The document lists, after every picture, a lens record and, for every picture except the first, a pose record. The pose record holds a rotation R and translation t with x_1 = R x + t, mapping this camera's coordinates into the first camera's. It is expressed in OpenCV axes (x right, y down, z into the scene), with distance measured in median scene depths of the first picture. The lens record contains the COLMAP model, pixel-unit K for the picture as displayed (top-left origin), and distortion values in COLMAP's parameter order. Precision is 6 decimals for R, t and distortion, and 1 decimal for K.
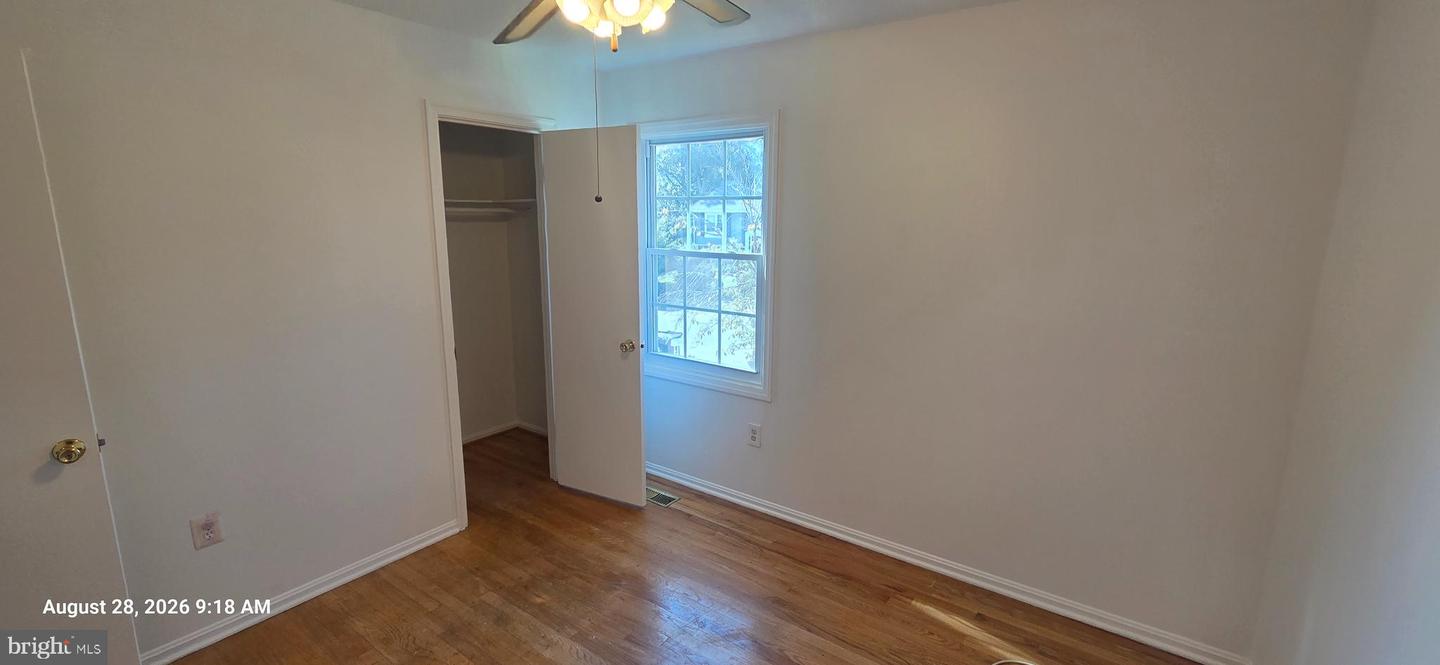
lens RADIAL K [[590.7, 0, 720.6], [0, 590.7, 328.4], [0, 0, 1]] dist [0.002145, 0.000347]
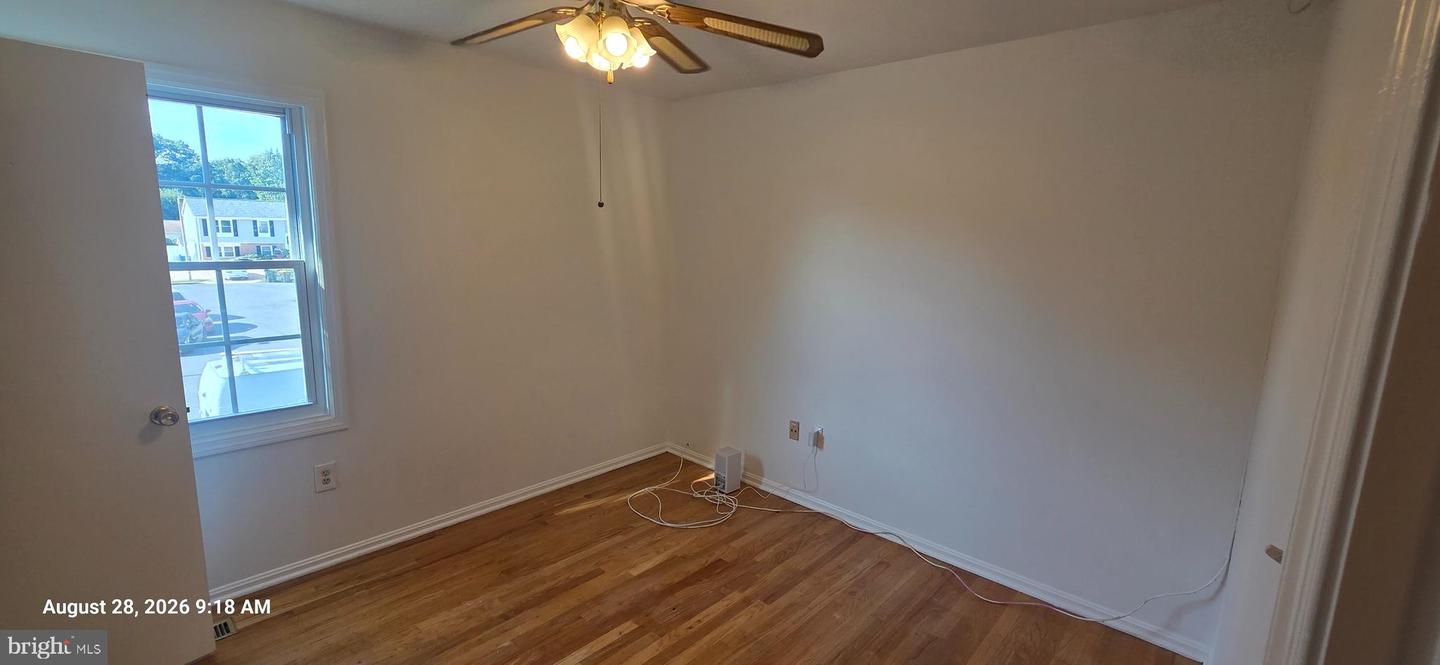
lens RADIAL K [[590.7, 0, 720.6], [0, 590.7, 328.4], [0, 0, 1]] dist [0.002145, 0.000347]
pose [[0.124308, -0.164882, 0.978448, -0.681457], [0.162469, 0.976171, 0.143858, -0.055177], [-0.978852, 0.141085, 0.148134, 0.317006]]
